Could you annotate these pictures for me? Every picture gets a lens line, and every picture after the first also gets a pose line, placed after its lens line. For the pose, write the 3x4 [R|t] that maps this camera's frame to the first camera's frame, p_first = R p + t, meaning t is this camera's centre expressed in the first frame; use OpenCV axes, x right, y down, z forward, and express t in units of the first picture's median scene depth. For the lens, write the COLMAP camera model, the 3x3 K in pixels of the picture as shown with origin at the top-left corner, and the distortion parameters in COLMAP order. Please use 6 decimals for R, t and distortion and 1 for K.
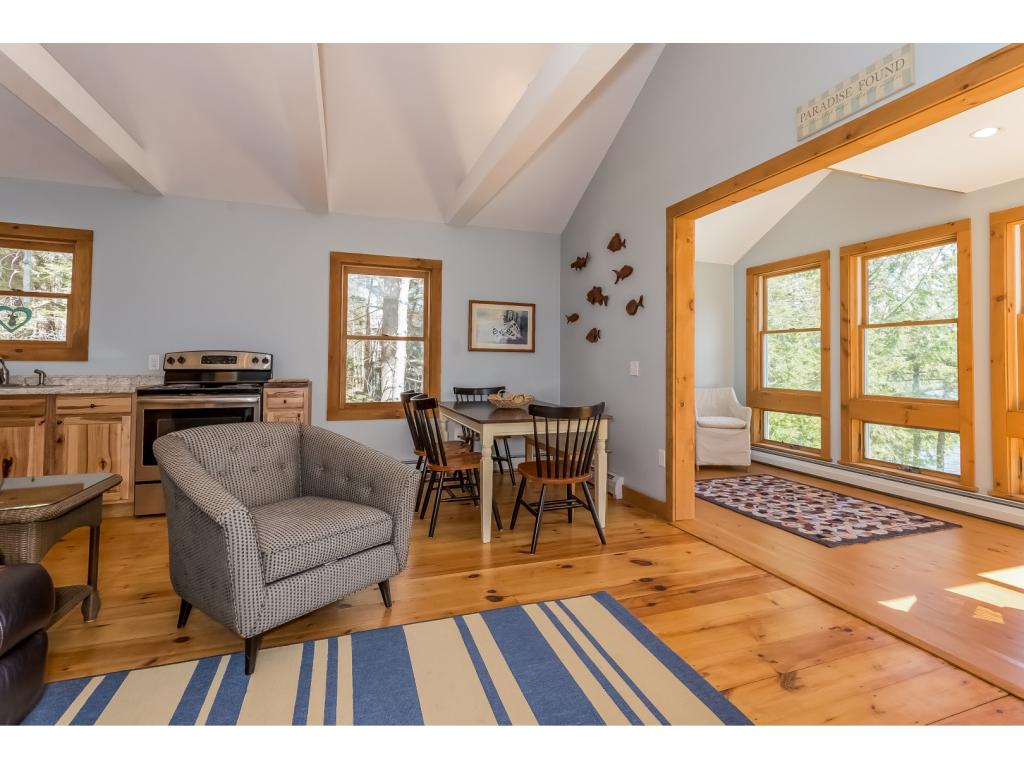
lens RADIAL K [[524.4, 0, 534.6], [0, 524.4, 347.6], [0, 0, 1]] dist [0.009922, 0.001171]
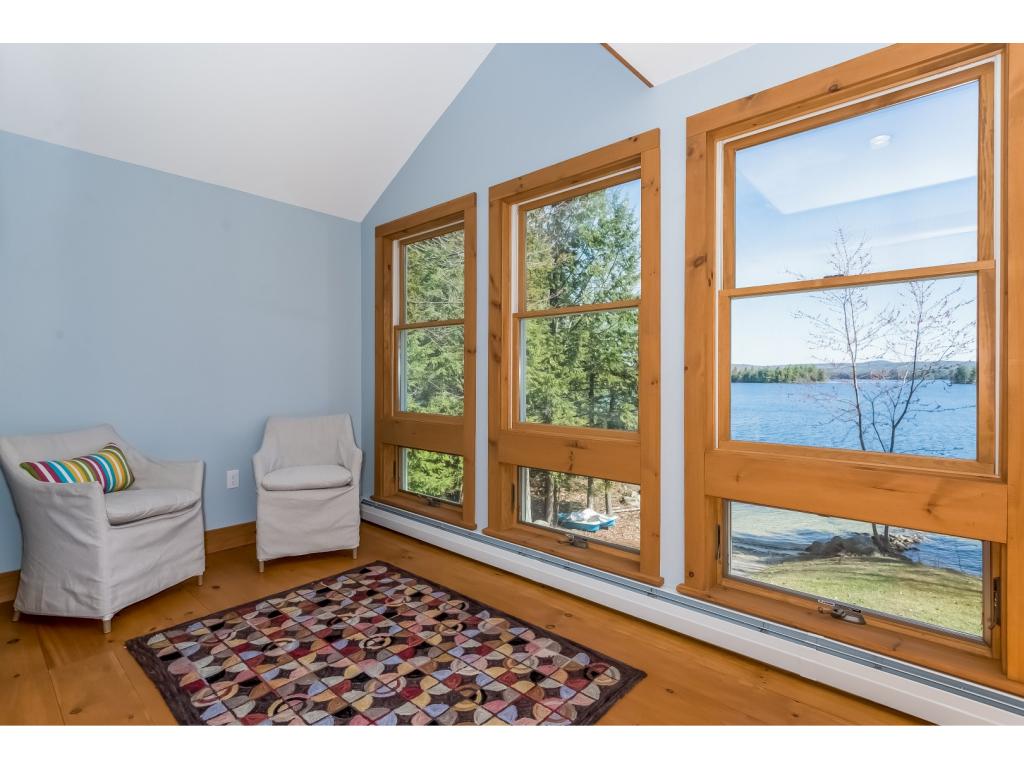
lens RADIAL K [[509.1, 0, 522.2], [0, 509.1, 380.8], [0, 0, 1]] dist [0.003559, 0.000391]
pose [[0.882913, -0.012164, 0.469380, 0.380374], [-0.006822, 0.999227, 0.038727, 0.016400], [-0.469488, -0.037395, 0.882147, 0.510330]]
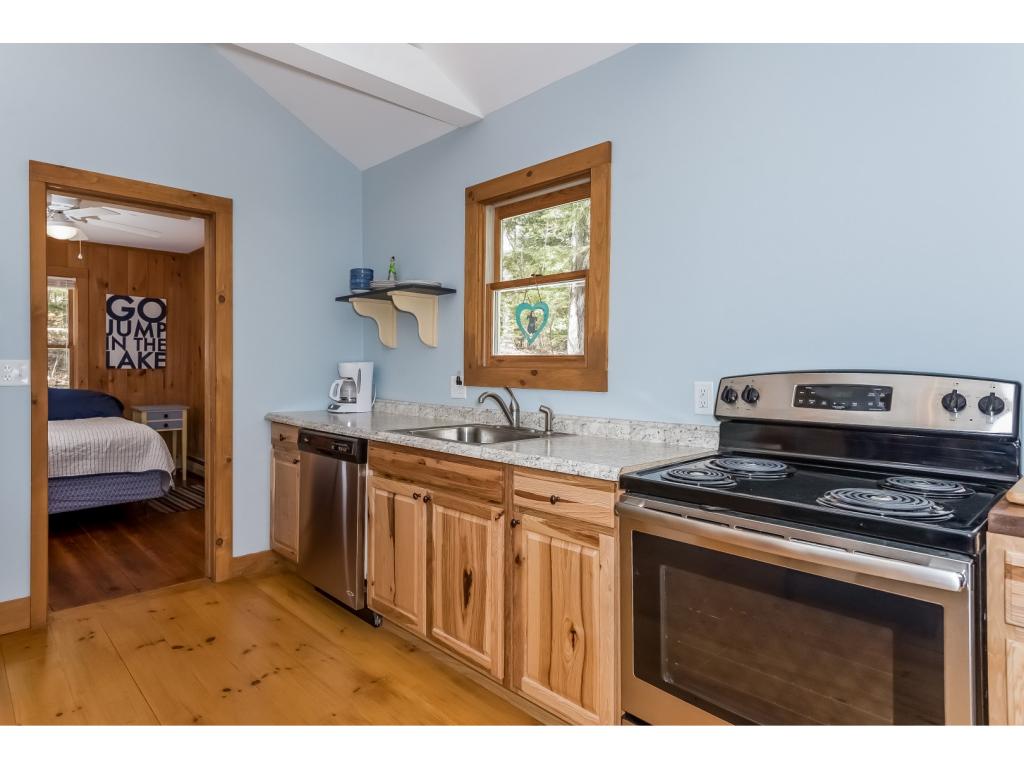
lens RADIAL K [[583.7, 0, 510.8], [0, 583.7, 369.0], [0, 0, 1]] dist [0.000054, -0.000117]
pose [[0.397270, -0.000540, -0.917701, -0.333190], [0.030691, 0.999448, 0.012697, -0.007195], [0.917188, -0.033209, 0.397068, 0.650615]]
